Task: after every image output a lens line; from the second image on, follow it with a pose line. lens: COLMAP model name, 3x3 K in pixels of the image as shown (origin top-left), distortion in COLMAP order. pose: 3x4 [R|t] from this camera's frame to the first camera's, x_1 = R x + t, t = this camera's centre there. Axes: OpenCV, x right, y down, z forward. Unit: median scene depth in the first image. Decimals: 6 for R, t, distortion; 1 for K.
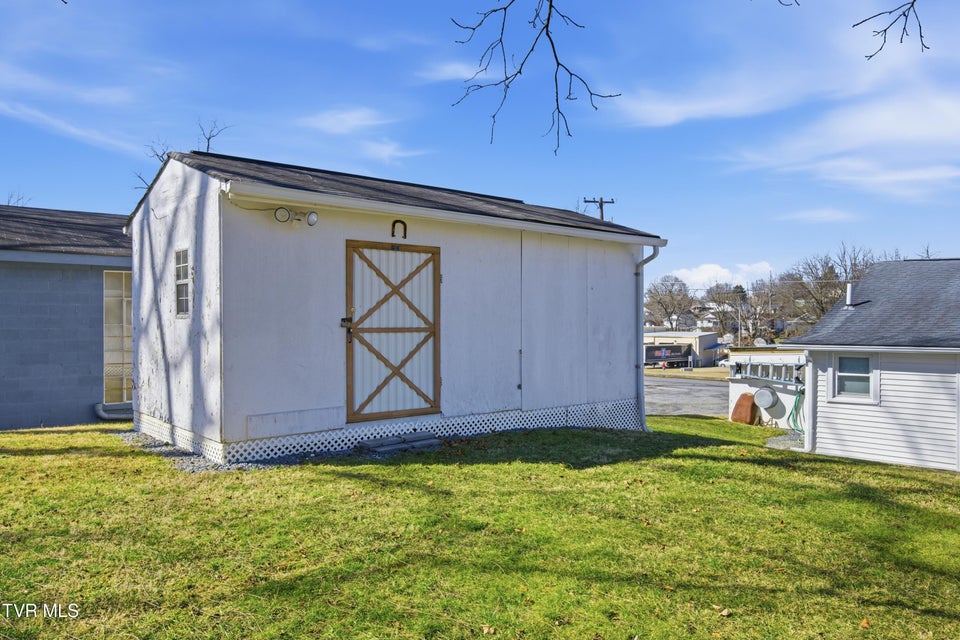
lens RADIAL K [[670.8, 0, 482.3], [0, 670.8, 318.3], [0, 0, 1]] dist [-0.007341, -0.001481]
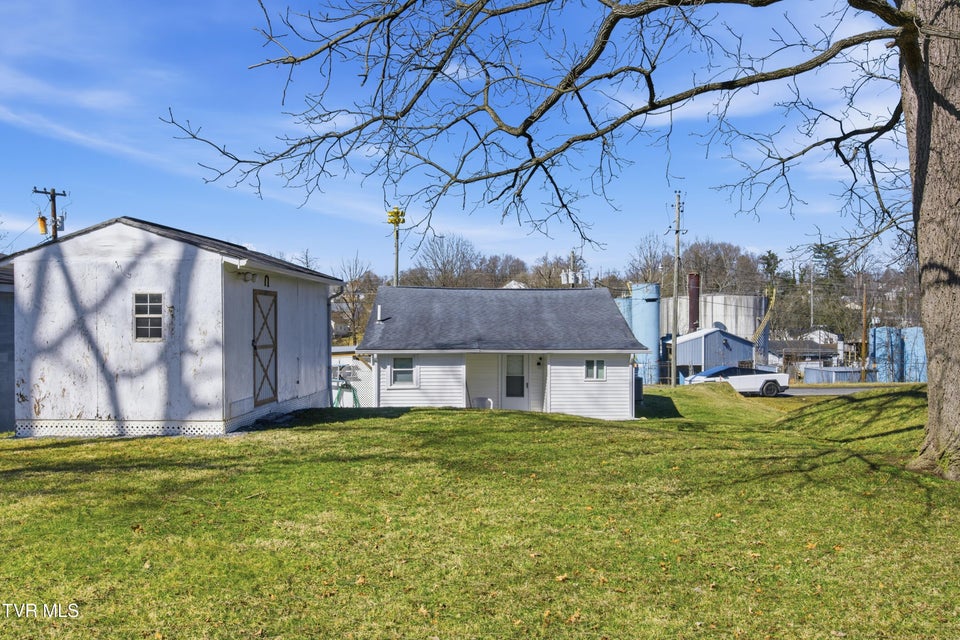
lens RADIAL K [[799.1, 0, 479.3], [0, 799.1, 321.9], [0, 0, 1]] dist [-0.012358, -0.001368]
pose [[0.688914, -0.001025, 0.724843, -0.605203], [-0.000263, 0.999999, 0.001665, -0.023810], [-0.724843, -0.001337, 0.688912, -0.337498]]
